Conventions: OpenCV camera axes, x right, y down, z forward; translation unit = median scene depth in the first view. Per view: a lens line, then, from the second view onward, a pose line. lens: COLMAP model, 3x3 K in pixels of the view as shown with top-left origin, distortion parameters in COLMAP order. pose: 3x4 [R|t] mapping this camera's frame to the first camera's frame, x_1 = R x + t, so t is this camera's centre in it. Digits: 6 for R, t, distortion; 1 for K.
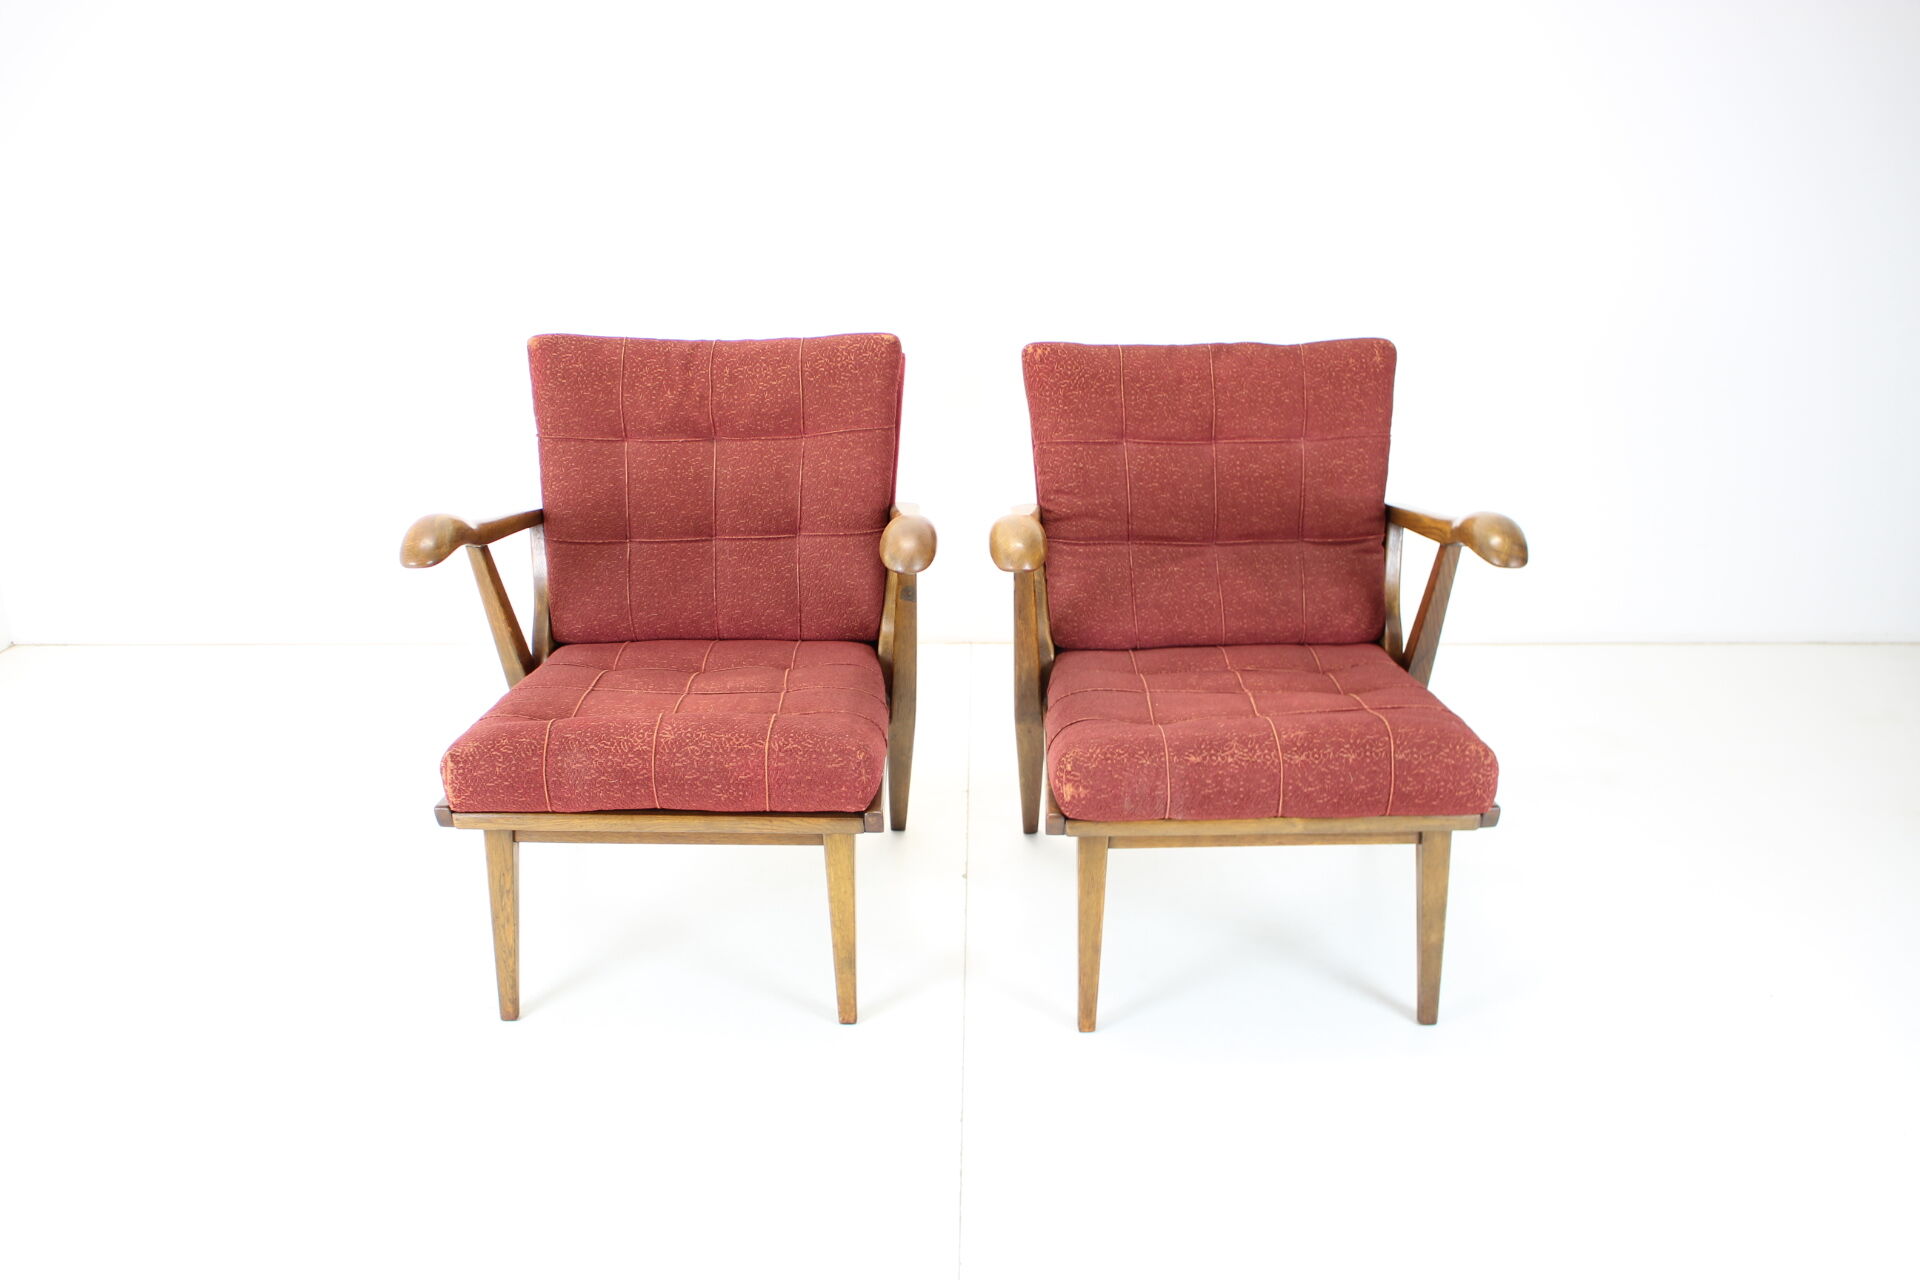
lens RADIAL K [[1921.2, 0, 969.3], [0, 1921.2, 594.3], [0, 0, 1]] dist [-0.149894, -0.003462]
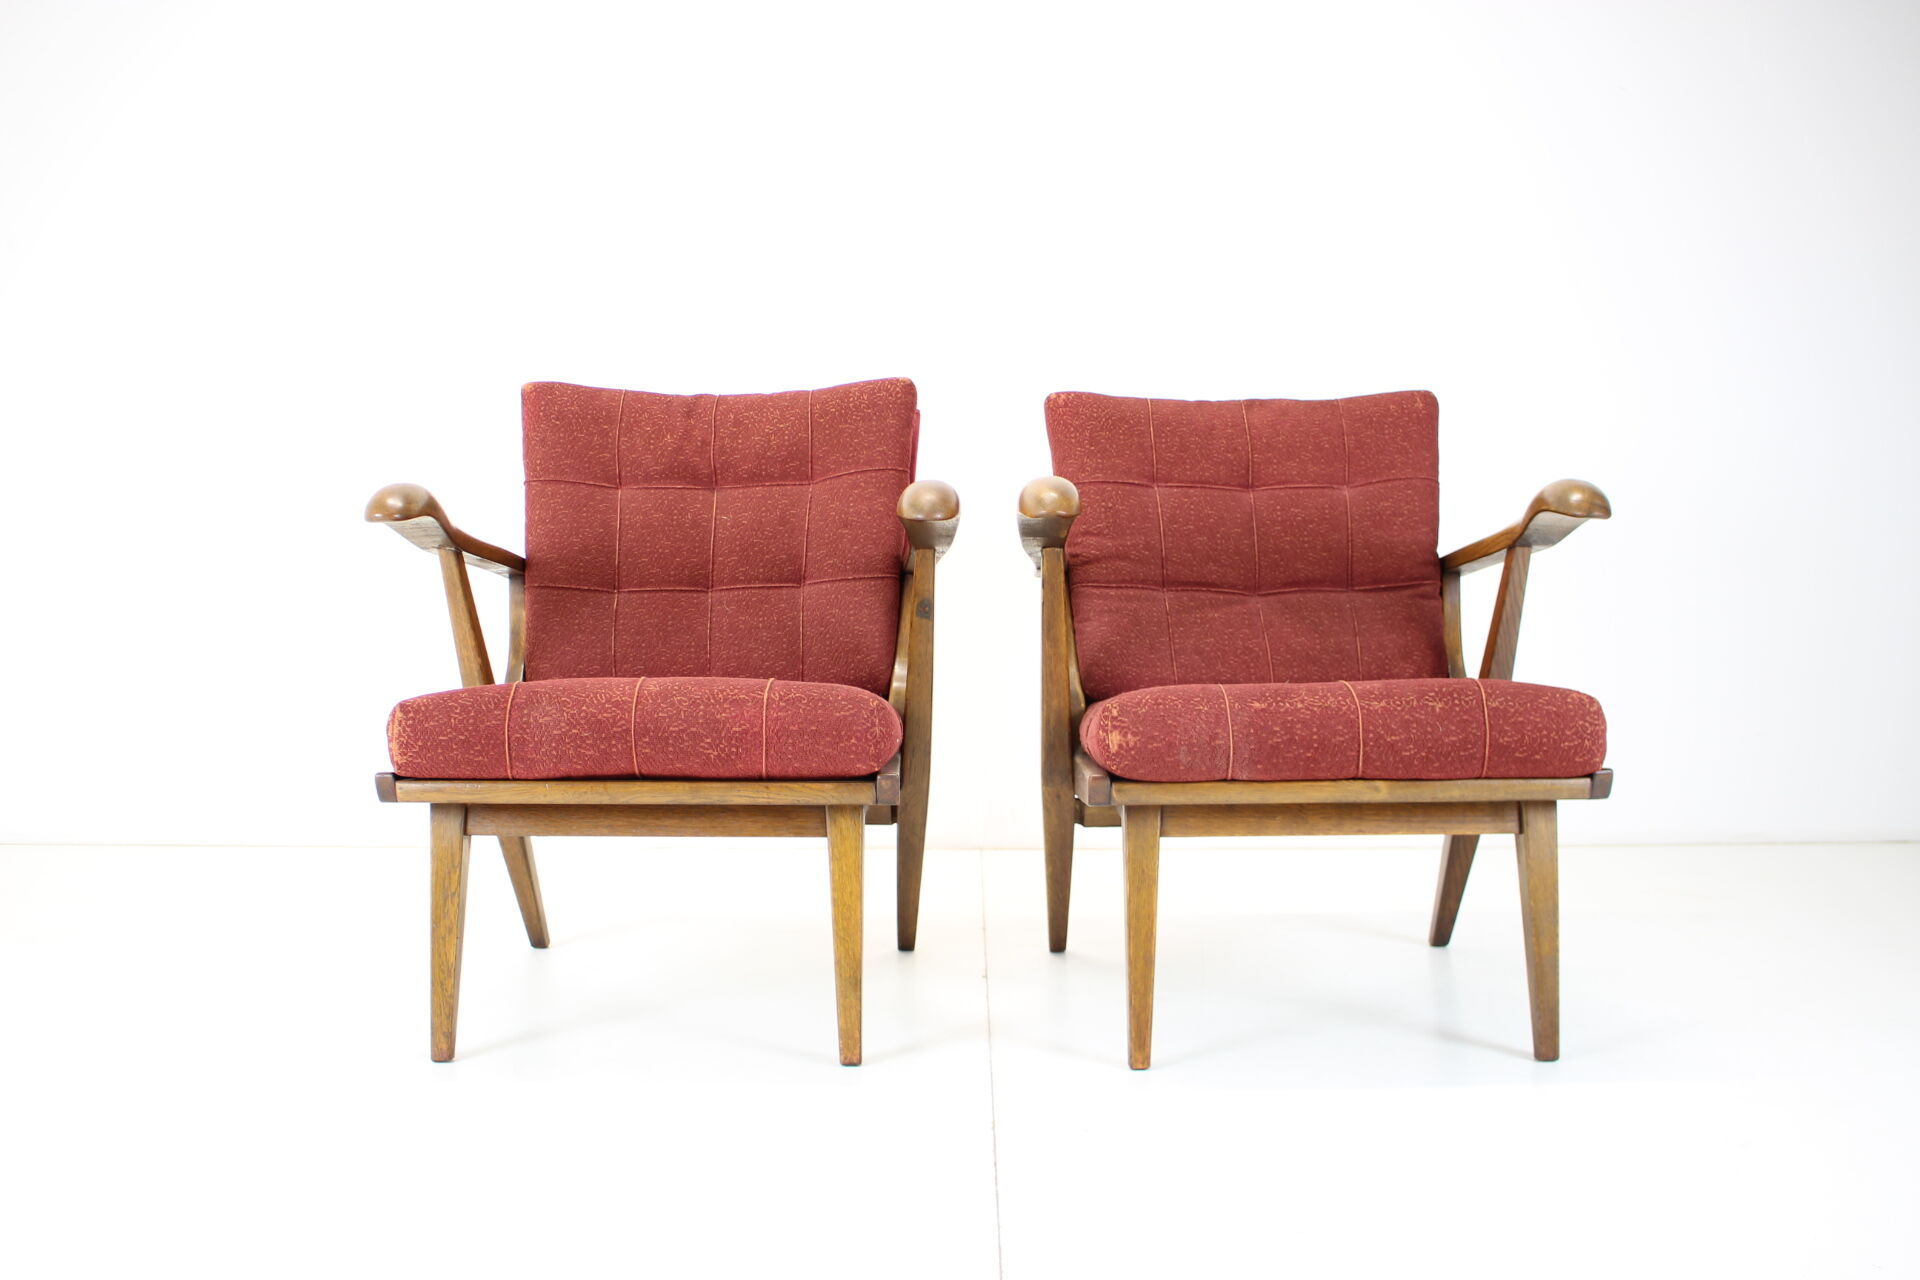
lens RADIAL K [[1873.9, 0, 960.0], [0, 1873.9, 640.0], [0, 0, 1]] dist [-0.141908, 0.027045]
pose [[0.999980, 0.001536, 0.006157, -0.019807], [0.000436, 0.951312, -0.308230, 0.273551], [-0.006330, 0.308226, 0.951292, 0.160416]]
